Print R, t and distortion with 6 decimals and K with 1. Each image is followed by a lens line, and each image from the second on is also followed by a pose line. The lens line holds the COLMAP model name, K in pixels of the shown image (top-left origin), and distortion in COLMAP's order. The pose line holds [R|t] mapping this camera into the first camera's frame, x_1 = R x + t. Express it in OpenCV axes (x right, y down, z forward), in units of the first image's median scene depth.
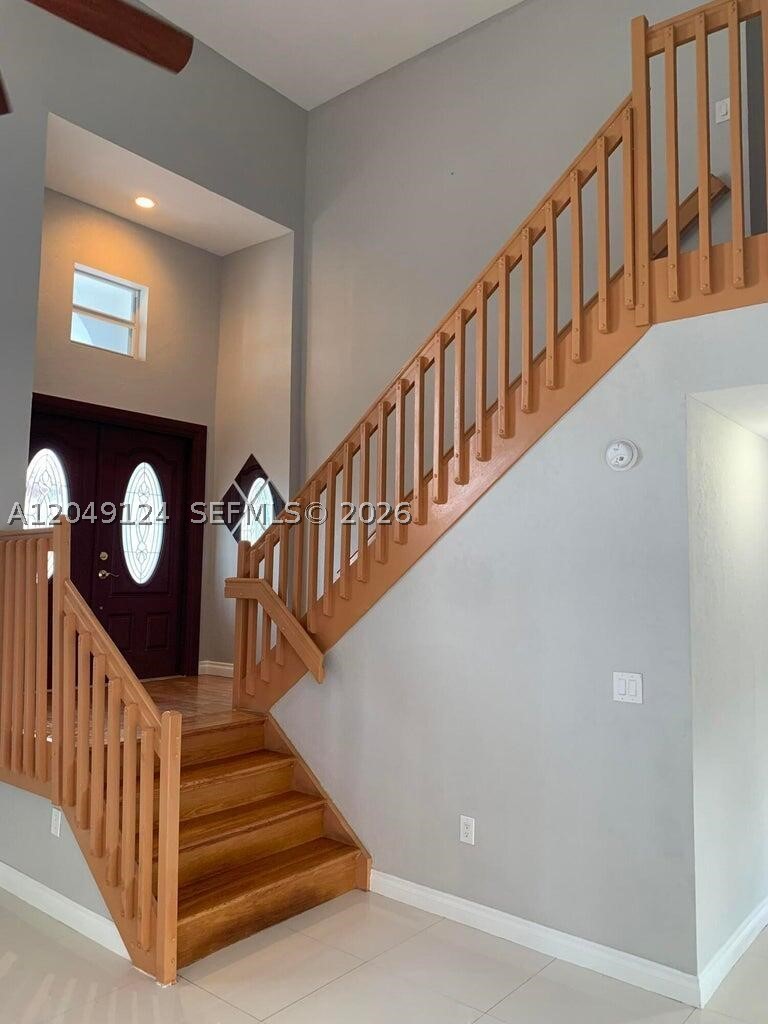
lens RADIAL K [[779.7, 0, 384.3], [0, 779.7, 507.9], [0, 0, 1]] dist [-0.000403, 0.003504]
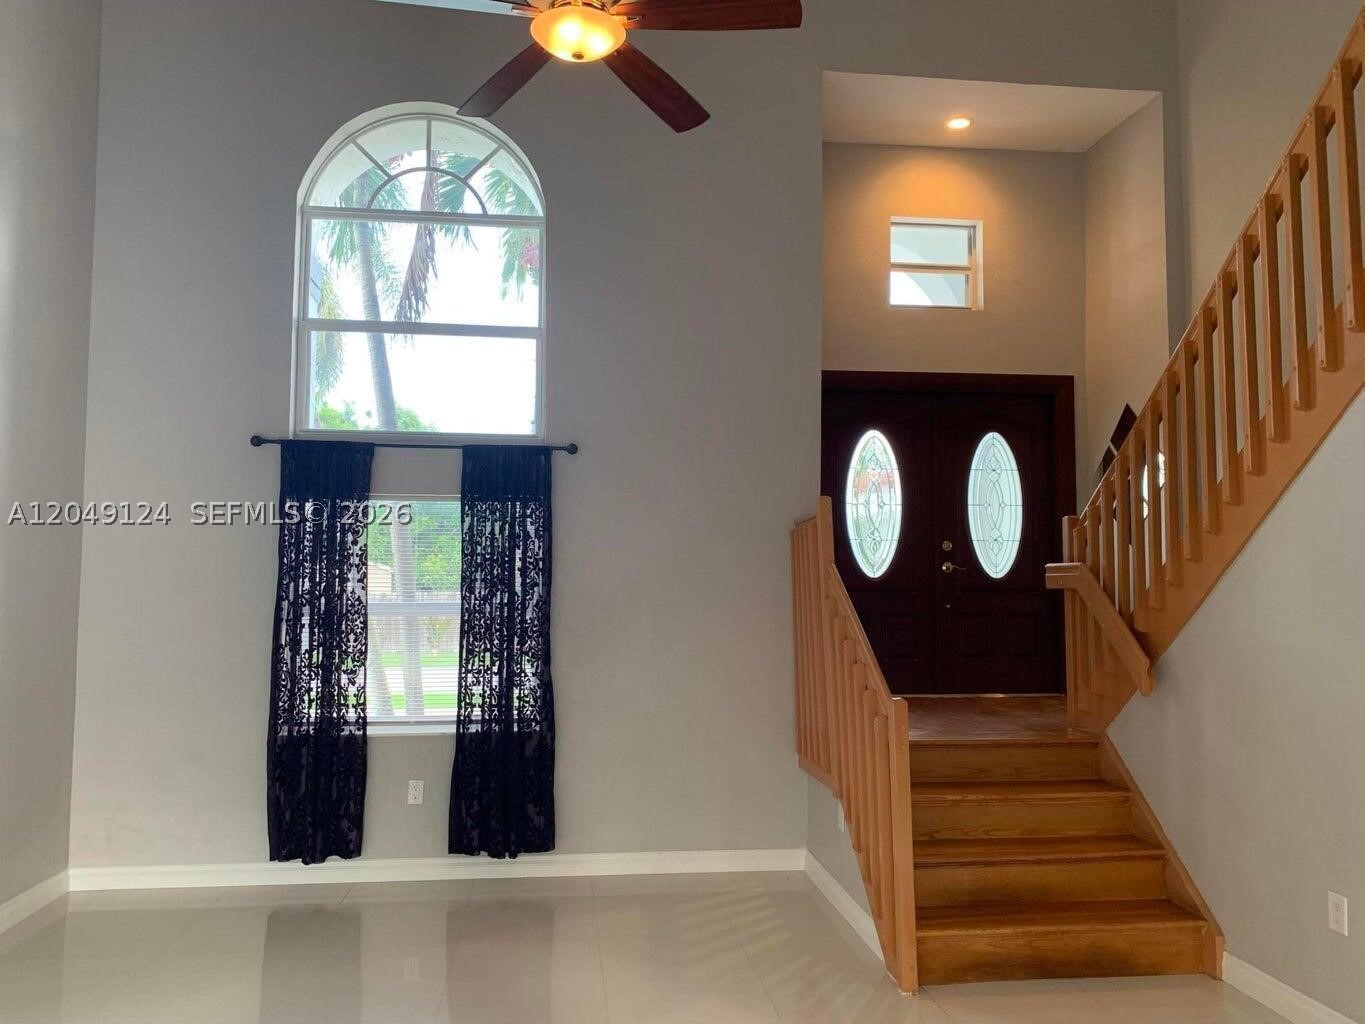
lens RADIAL K [[1039.3, 0, 683.0], [0, 1039.3, 513.3], [0, 0, 1]] dist [-0.000403, 0.003504]
pose [[0.722833, -0.059906, -0.688421, 0.297954], [0.066286, 0.997652, -0.017216, 0.035606], [0.687836, -0.033188, 0.725107, -0.039255]]
